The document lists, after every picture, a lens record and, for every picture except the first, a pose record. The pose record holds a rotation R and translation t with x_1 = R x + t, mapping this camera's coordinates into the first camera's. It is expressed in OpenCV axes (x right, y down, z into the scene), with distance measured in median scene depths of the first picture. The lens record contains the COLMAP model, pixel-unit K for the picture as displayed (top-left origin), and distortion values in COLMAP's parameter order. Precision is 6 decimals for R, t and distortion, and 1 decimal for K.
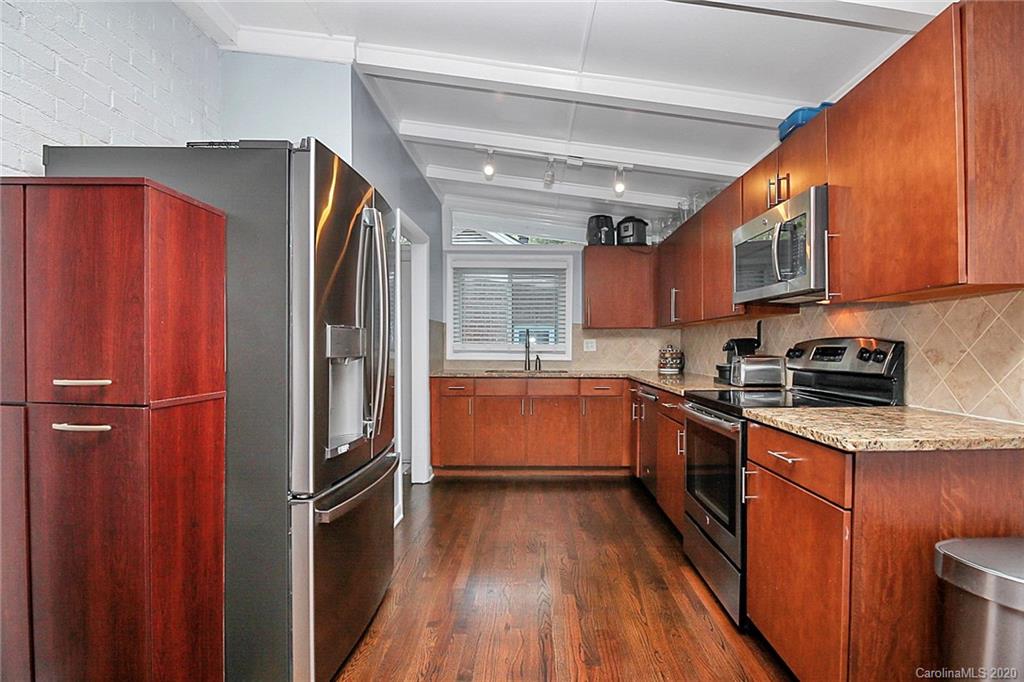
lens RADIAL K [[519.9, 0, 514.0], [0, 519.9, 362.9], [0, 0, 1]] dist [-0.004244, -0.001707]
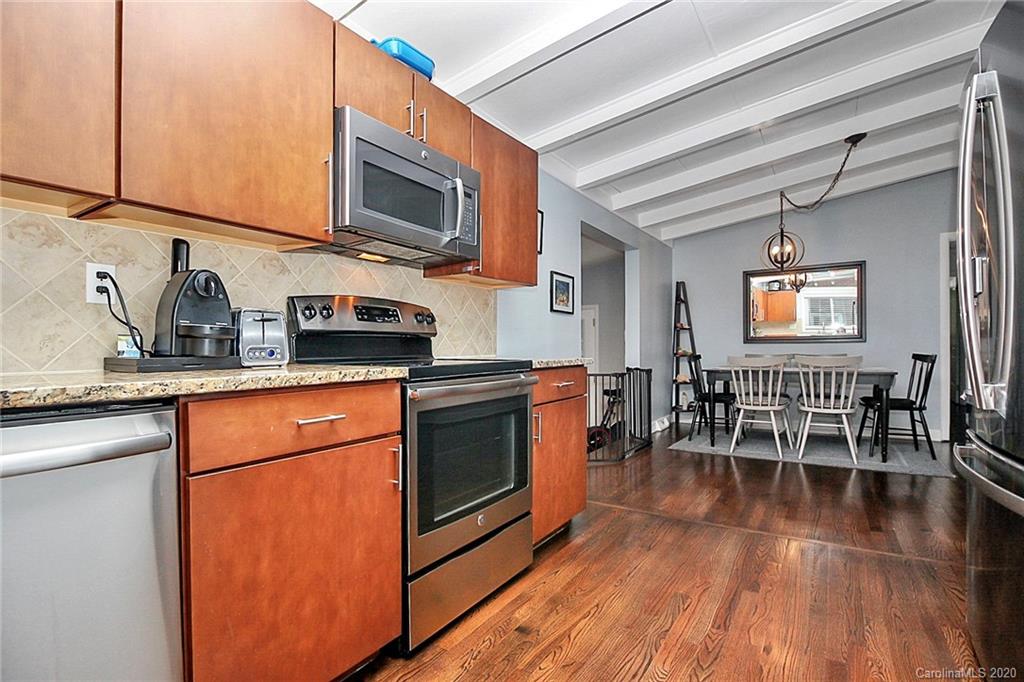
lens RADIAL K [[495.7, 0, 511.5], [0, 495.7, 352.7], [0, 0, 1]] dist [-0.000308, -0.016549]
pose [[-0.862594, -0.005118, 0.505871, -0.046732], [0.018248, 0.998983, 0.041222, 0.018870], [-0.505568, 0.044789, -0.861624, 1.605319]]
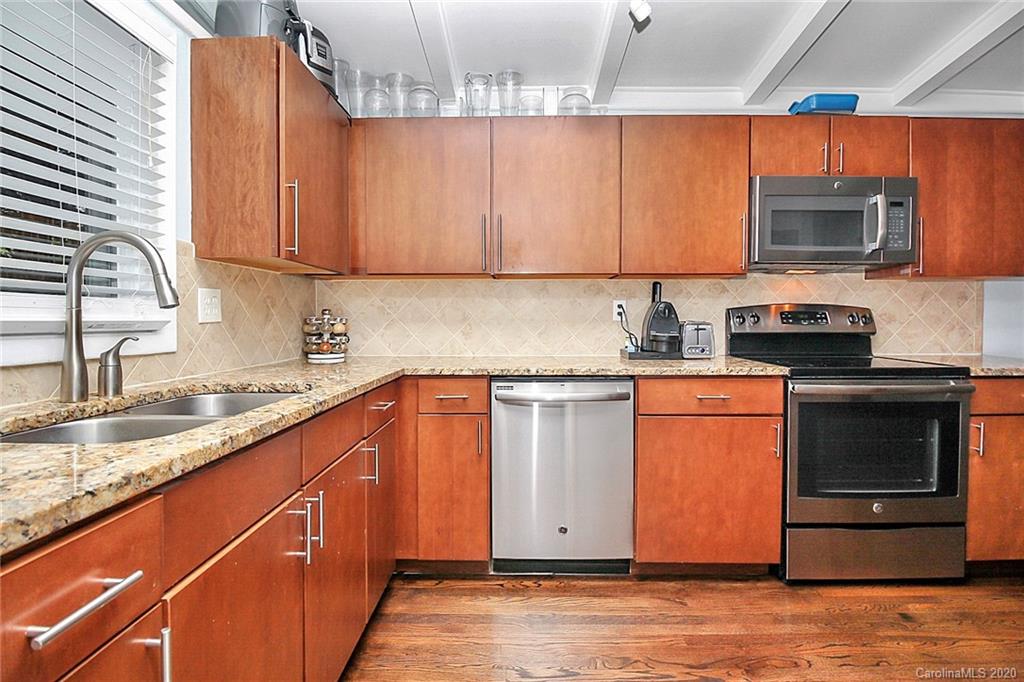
lens RADIAL K [[483.8, 0, 512.9], [0, 483.8, 325.7], [0, 0, 1]] dist [0.000372, -0.012083]
pose [[-0.031525, -0.019104, 0.999320, -0.414274], [0.030777, 0.999325, 0.020075, -0.040437], [-0.999029, 0.031389, -0.030916, 1.623881]]
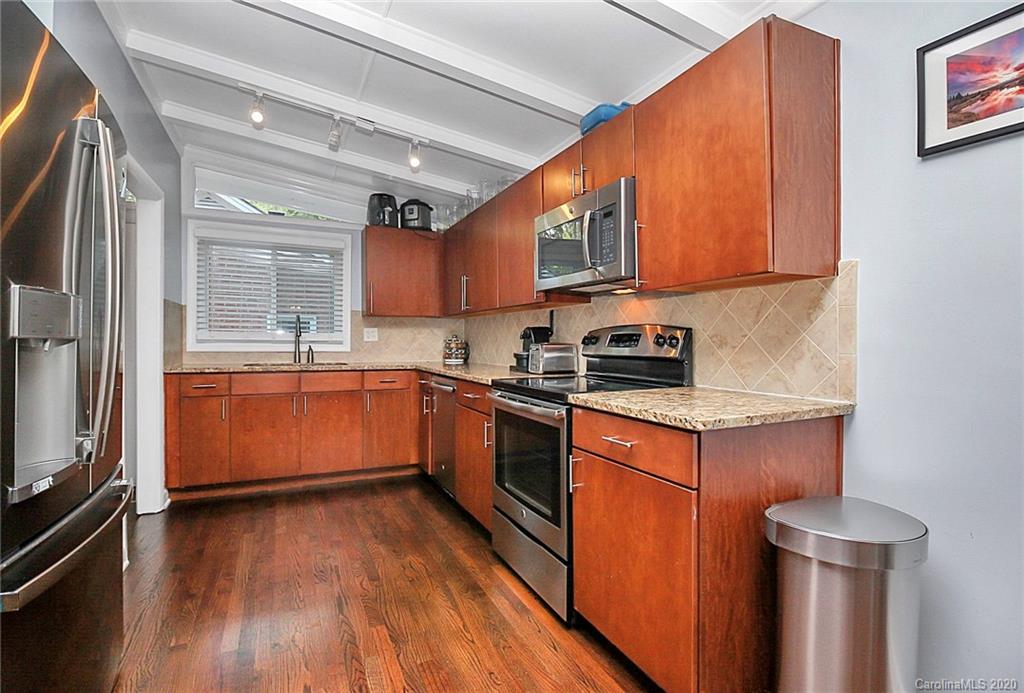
lens RADIAL K [[522.3, 0, 512.0], [0, 522.3, 346.5], [0, 0, 1]] dist [0.000205, -0.000640]
pose [[0.899258, -0.001393, 0.437416, -0.067180], [0.010191, 0.999790, -0.017767, 0.011599], [-0.437300, 0.020435, 0.899084, 0.136670]]
